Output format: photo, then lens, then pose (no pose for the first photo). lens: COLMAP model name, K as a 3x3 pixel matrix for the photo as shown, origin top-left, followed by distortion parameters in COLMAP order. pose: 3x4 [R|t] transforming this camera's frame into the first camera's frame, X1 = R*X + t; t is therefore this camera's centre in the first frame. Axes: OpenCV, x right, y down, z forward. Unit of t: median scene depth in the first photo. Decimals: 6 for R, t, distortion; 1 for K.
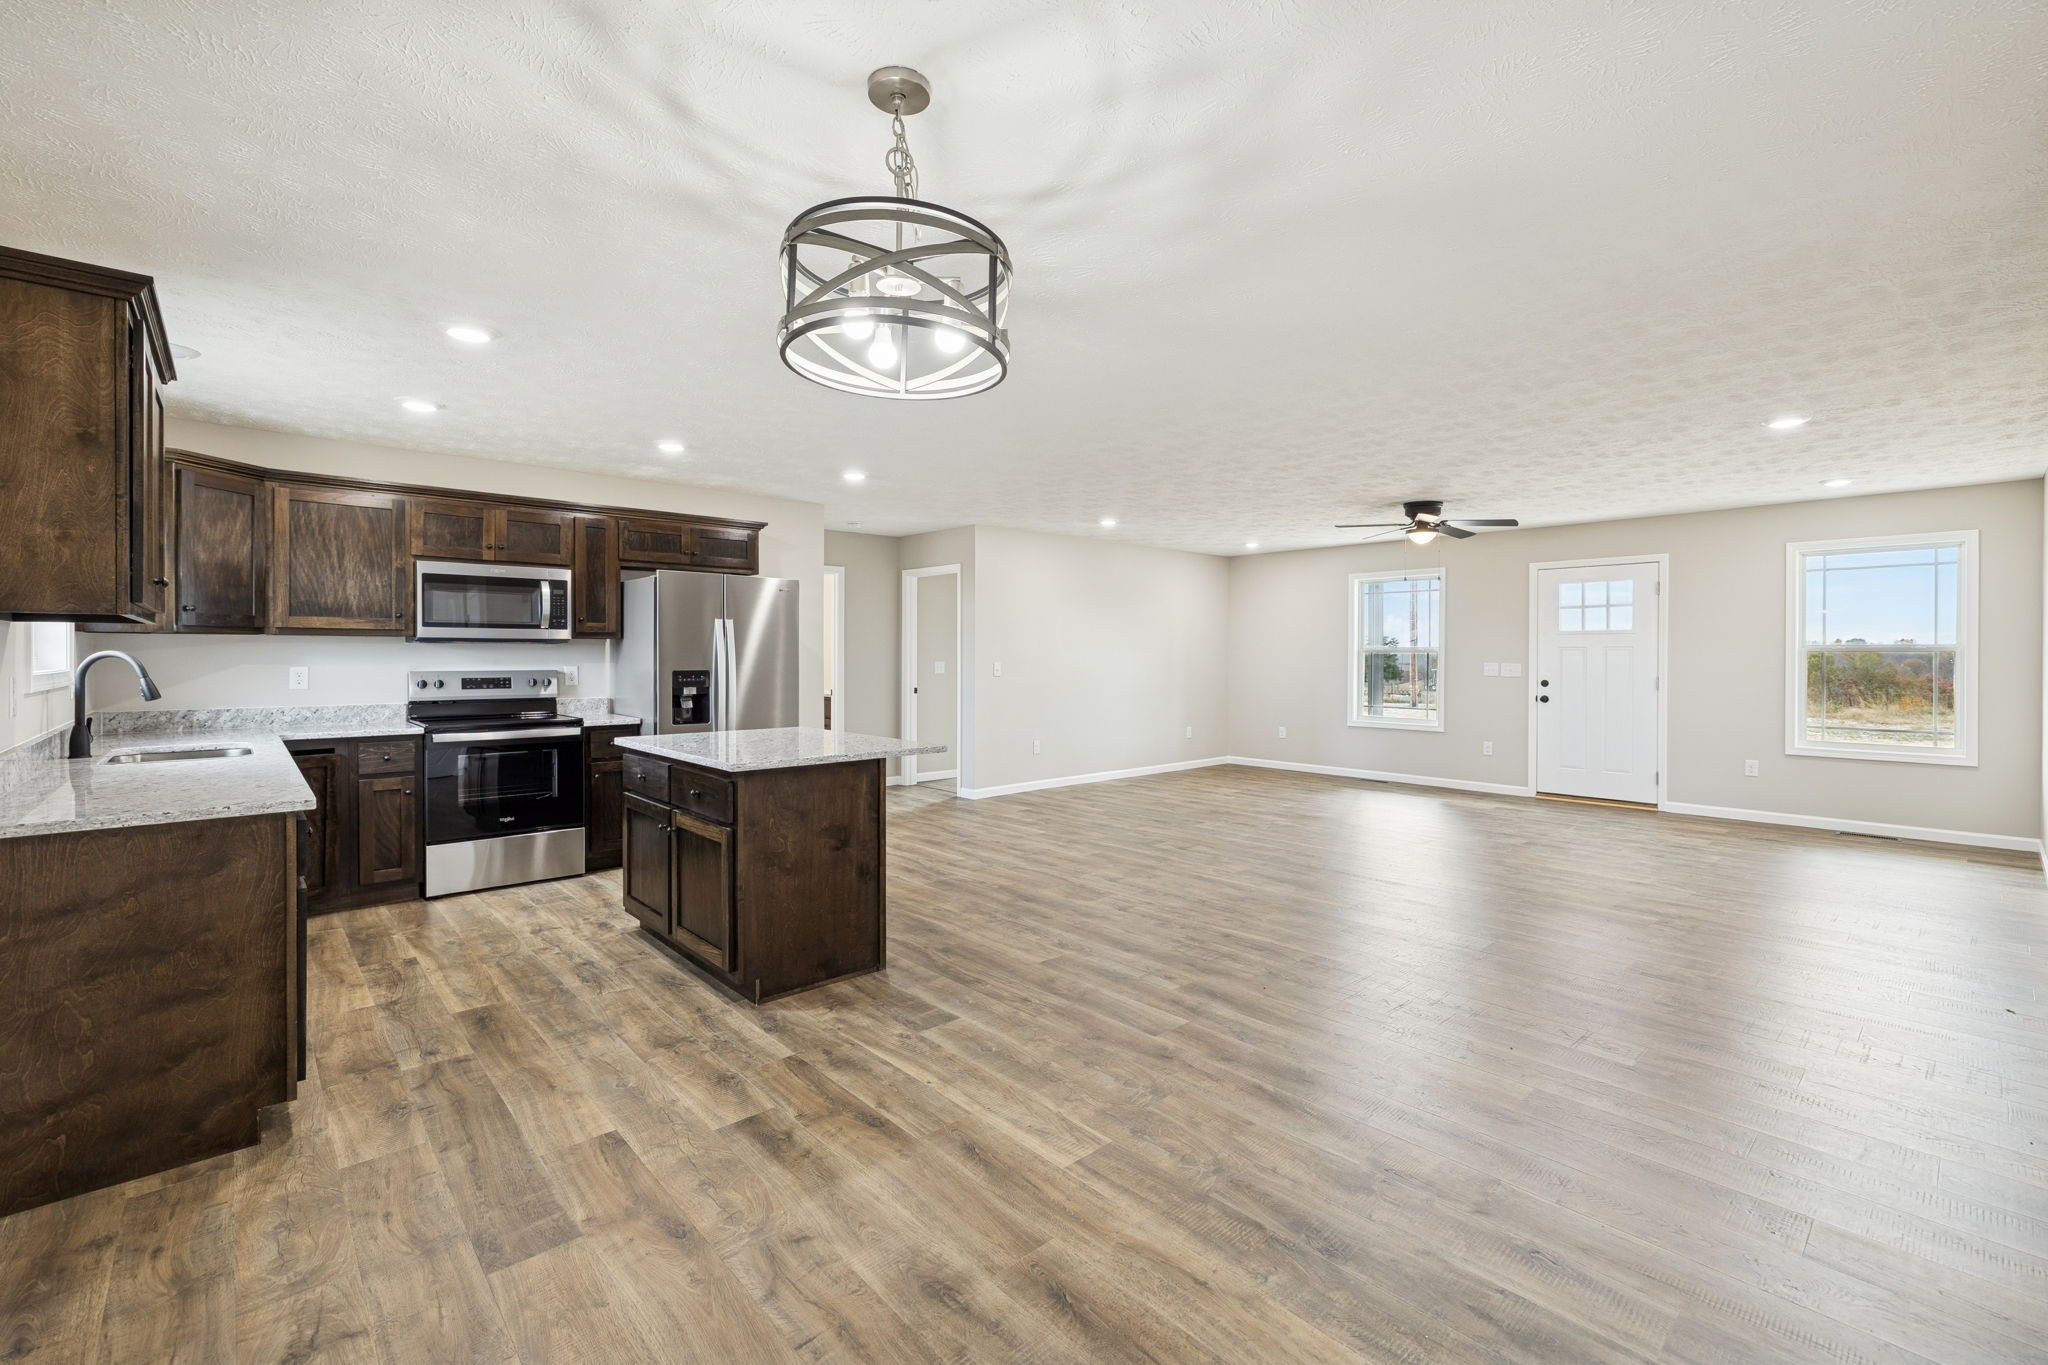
lens RADIAL K [[880.8, 0, 1025.8], [0, 880.8, 661.0], [0, 0, 1]] dist [0.000413, 0.000492]
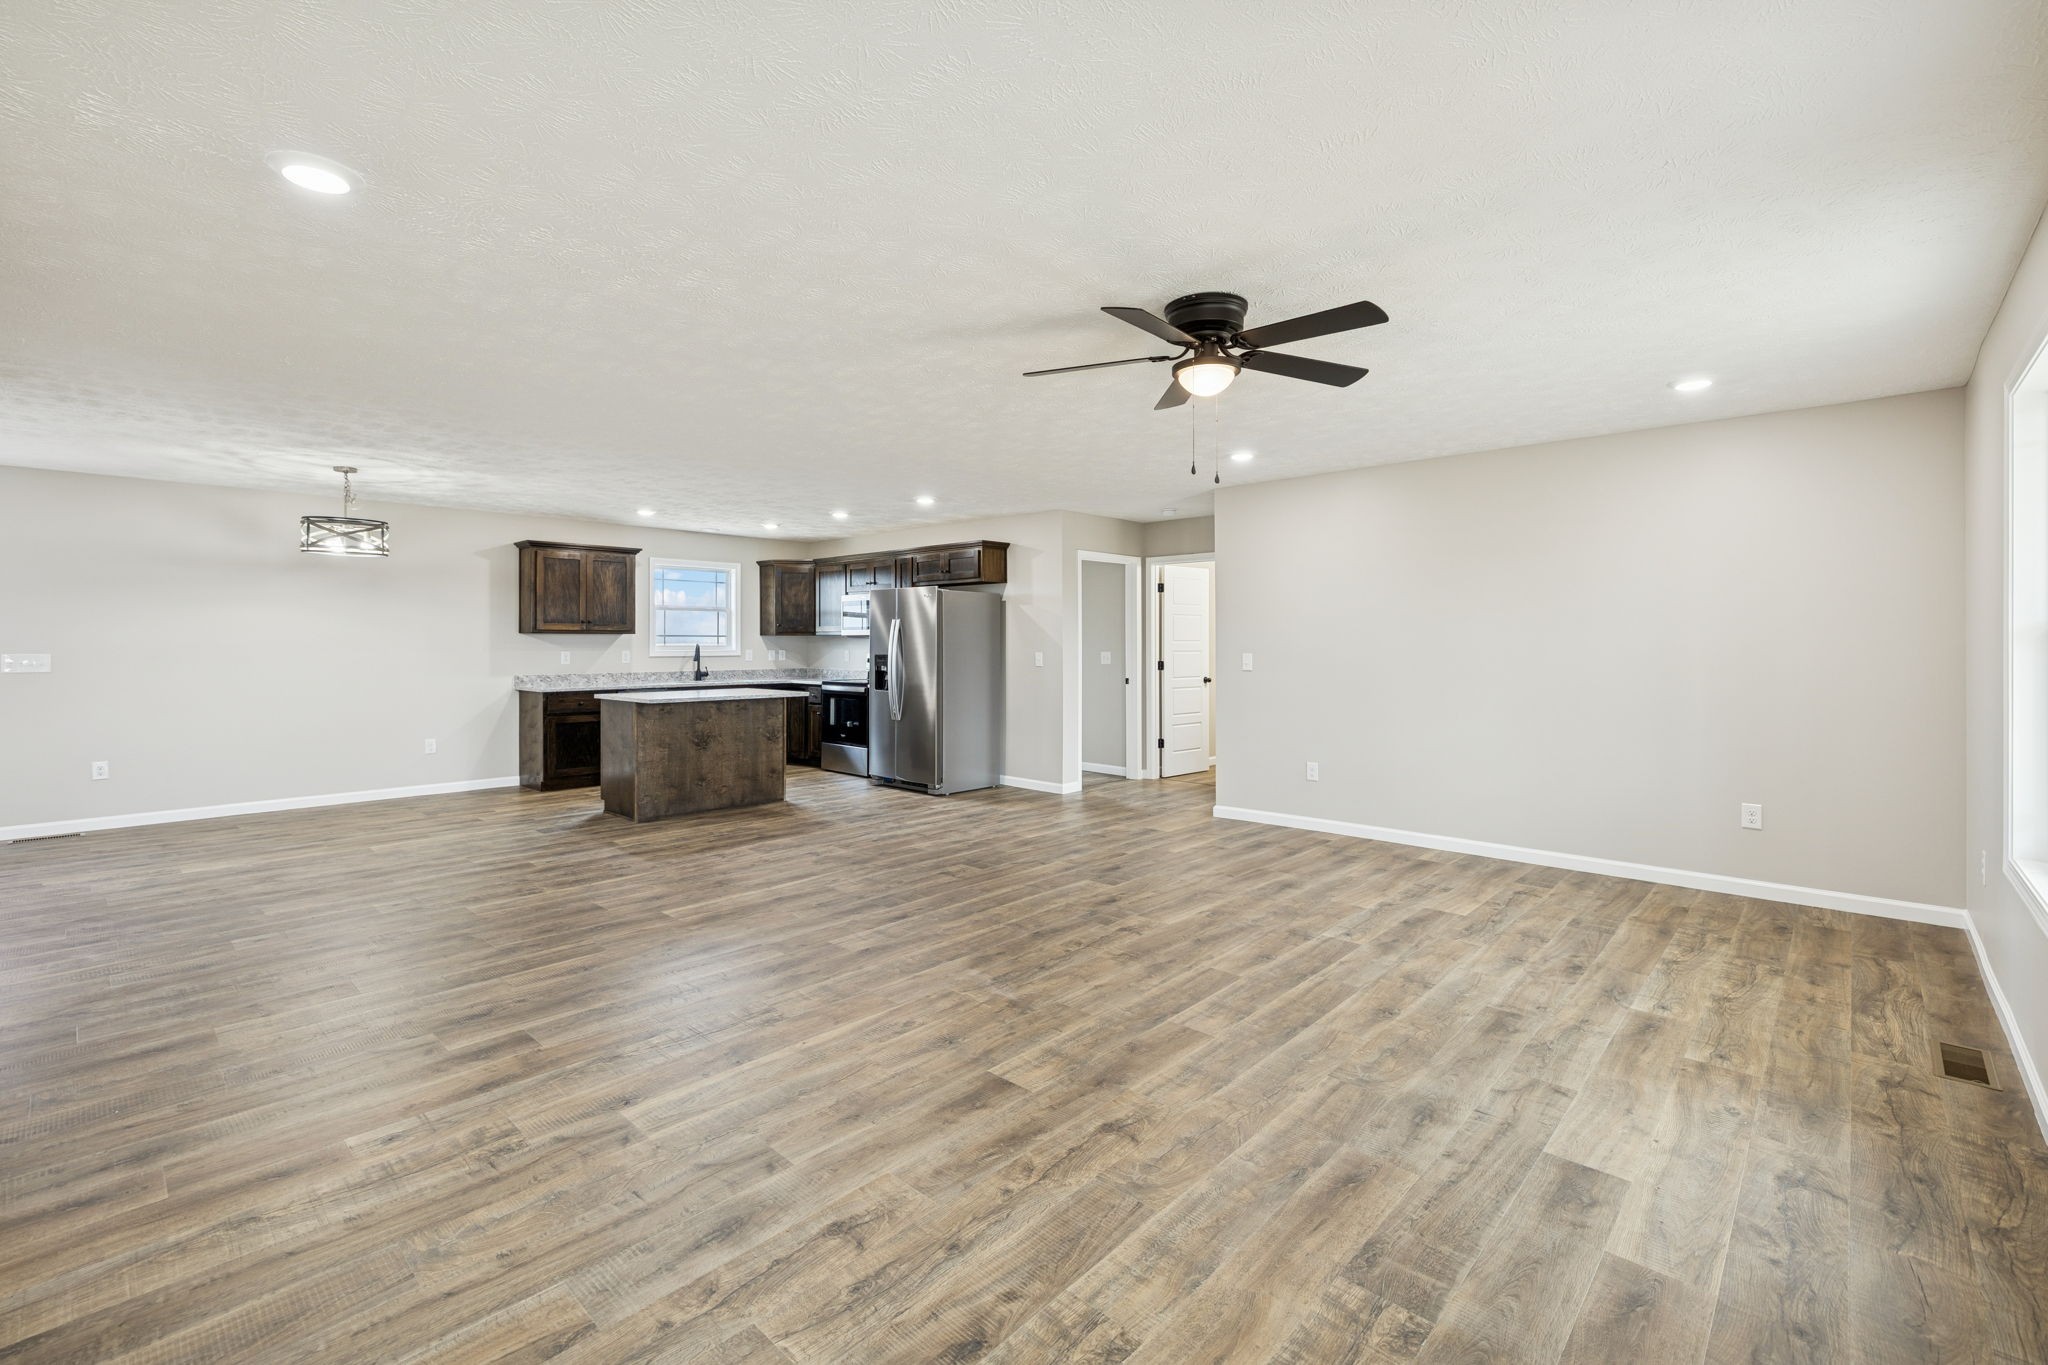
lens RADIAL K [[880.8, 0, 1025.1], [0, 880.8, 647.3], [0, 0, 1]] dist [0.000413, 0.000492]
pose [[0.087193, 0.002078, -0.996189, 1.302815], [-0.007925, 0.999968, 0.001392, -0.007212], [0.996160, 0.007774, 0.087206, 1.270264]]
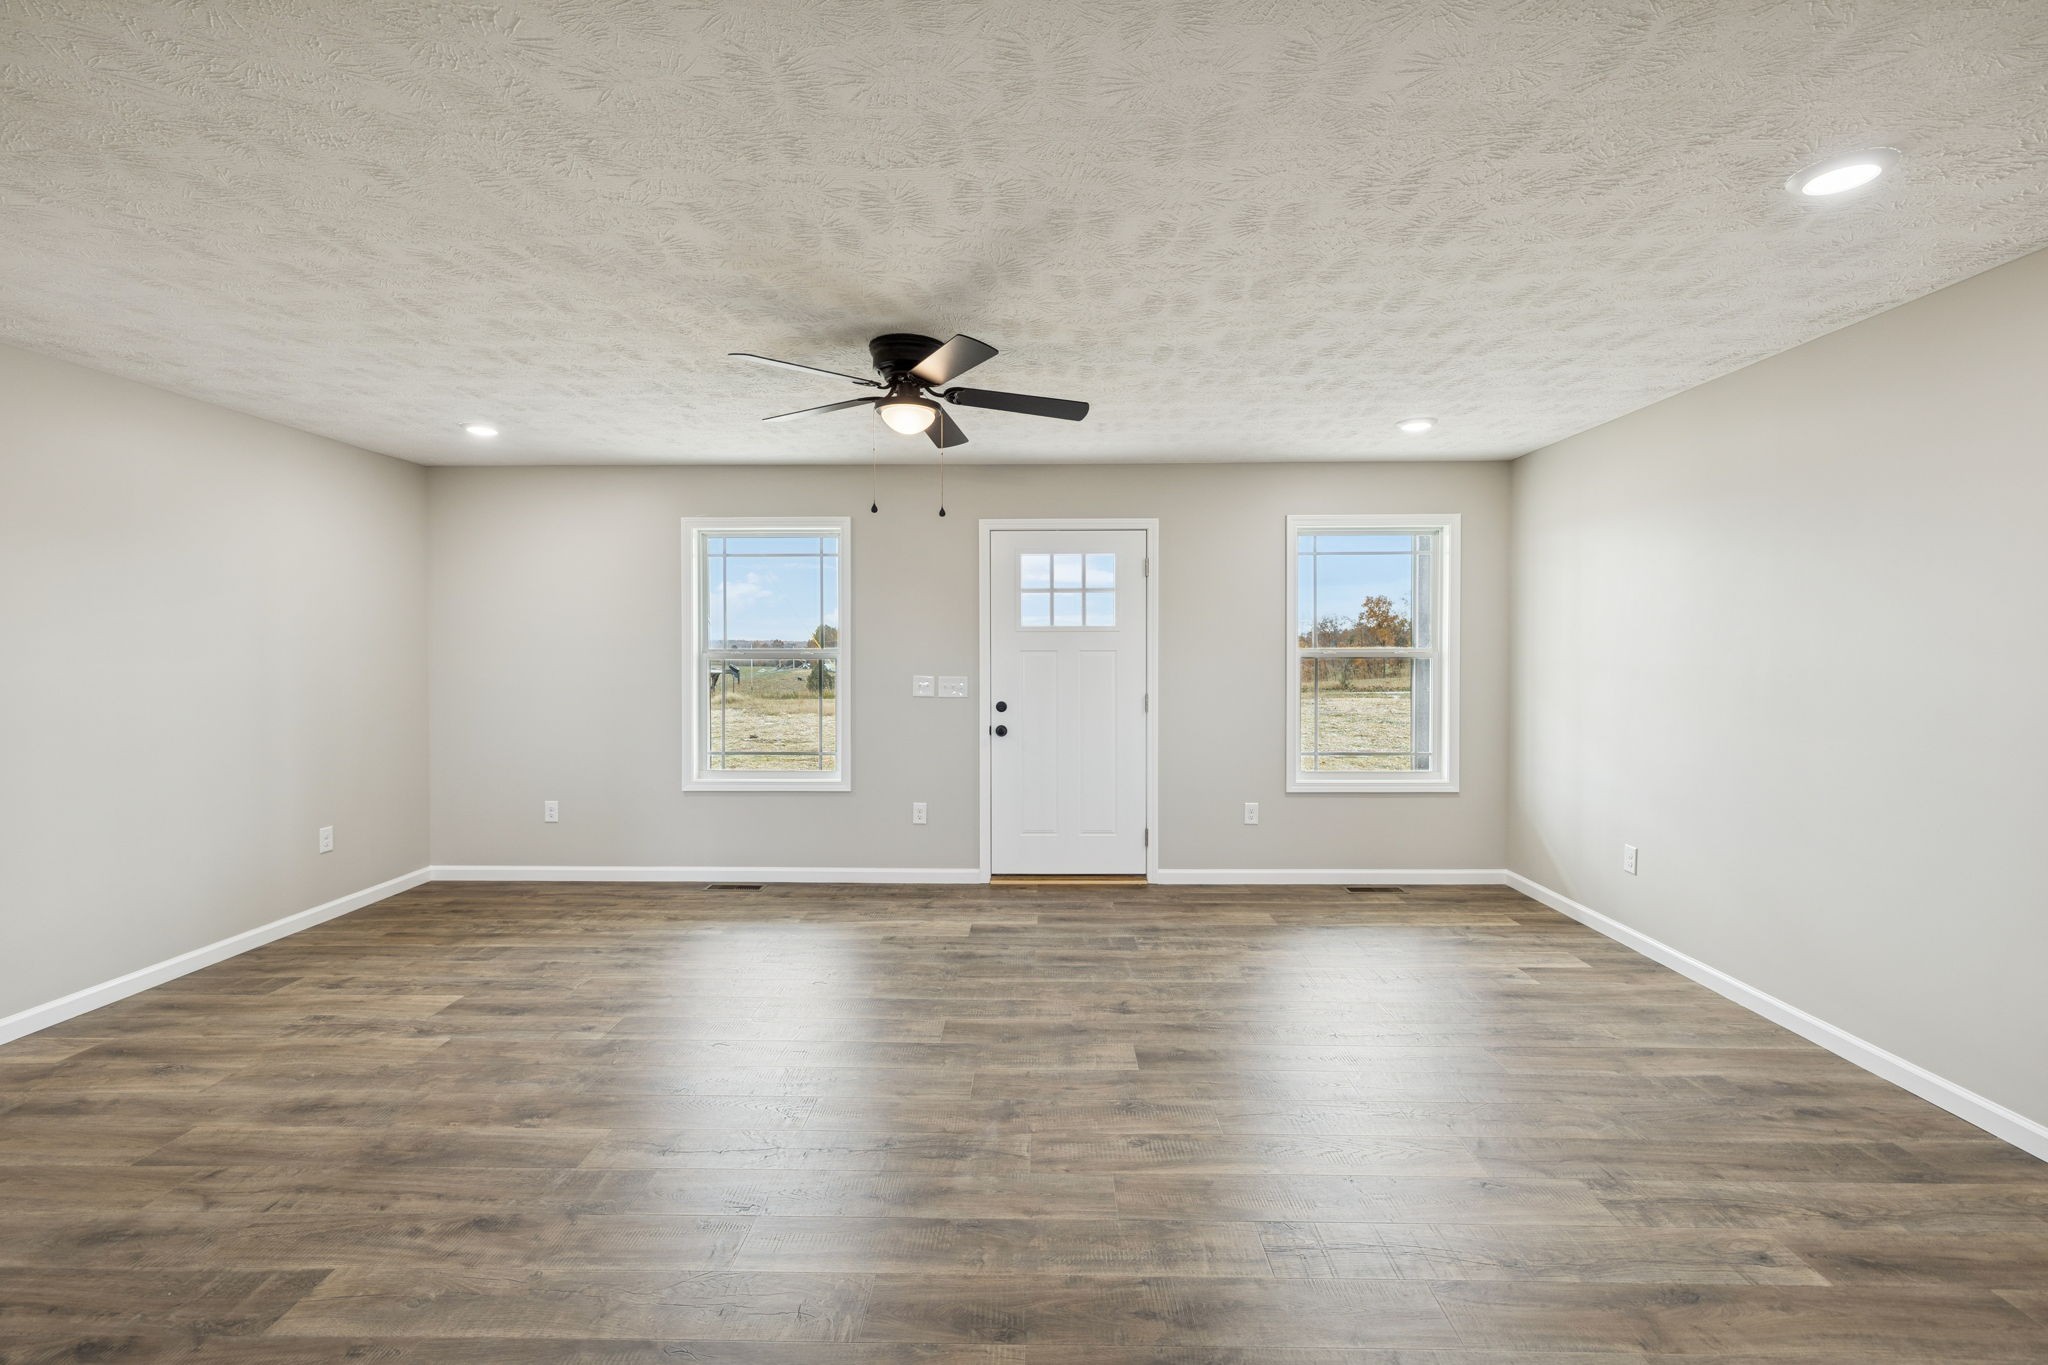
lens RADIAL K [[880.8, 0, 1028.4], [0, 880.8, 663.7], [0, 0, 1]] dist [0.000413, 0.000492]
pose [[0.684577, -0.016202, 0.728760, 0.224804], [0.007243, 0.999855, 0.015425, -0.027662], [-0.728904, -0.005281, 0.684595, 0.929390]]
